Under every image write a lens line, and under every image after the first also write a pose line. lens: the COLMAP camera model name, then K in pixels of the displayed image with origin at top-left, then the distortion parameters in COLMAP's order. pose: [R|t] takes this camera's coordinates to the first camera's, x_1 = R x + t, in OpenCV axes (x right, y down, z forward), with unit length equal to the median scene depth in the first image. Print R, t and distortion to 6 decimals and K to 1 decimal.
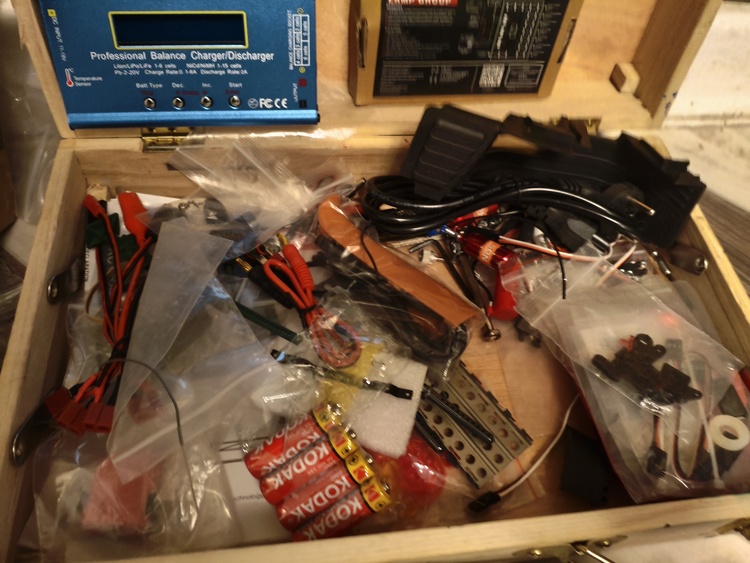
lens RADIAL K [[601.3, 0, 375.0], [0, 601.3, 281.5], [0, 0, 1]] dist [-0.004936, -0.029378]
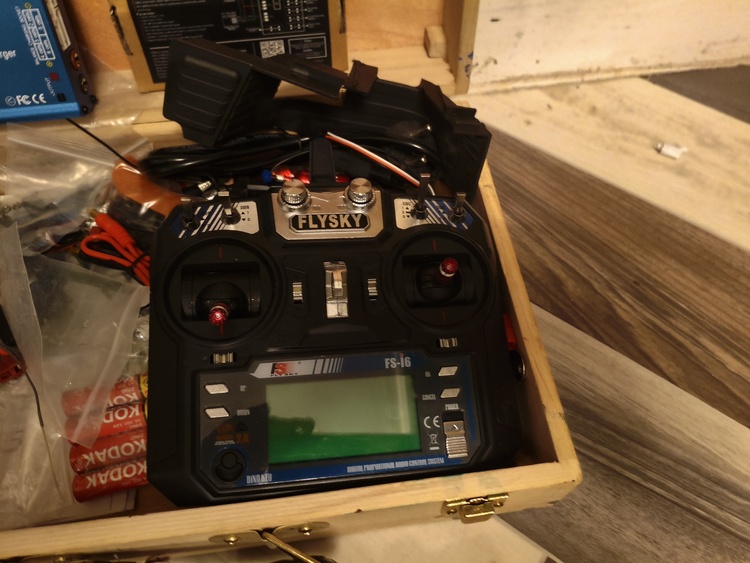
lens RADIAL K [[601.3, 0, 375.0], [0, 601.3, 281.5], [0, 0, 1]] dist [-0.004936, -0.029378]
pose [[0.996396, -0.051576, -0.067339, 0.425166], [0.054189, 0.997824, 0.037564, 0.000398], [0.065255, -0.041077, 0.997023, 0.029039]]
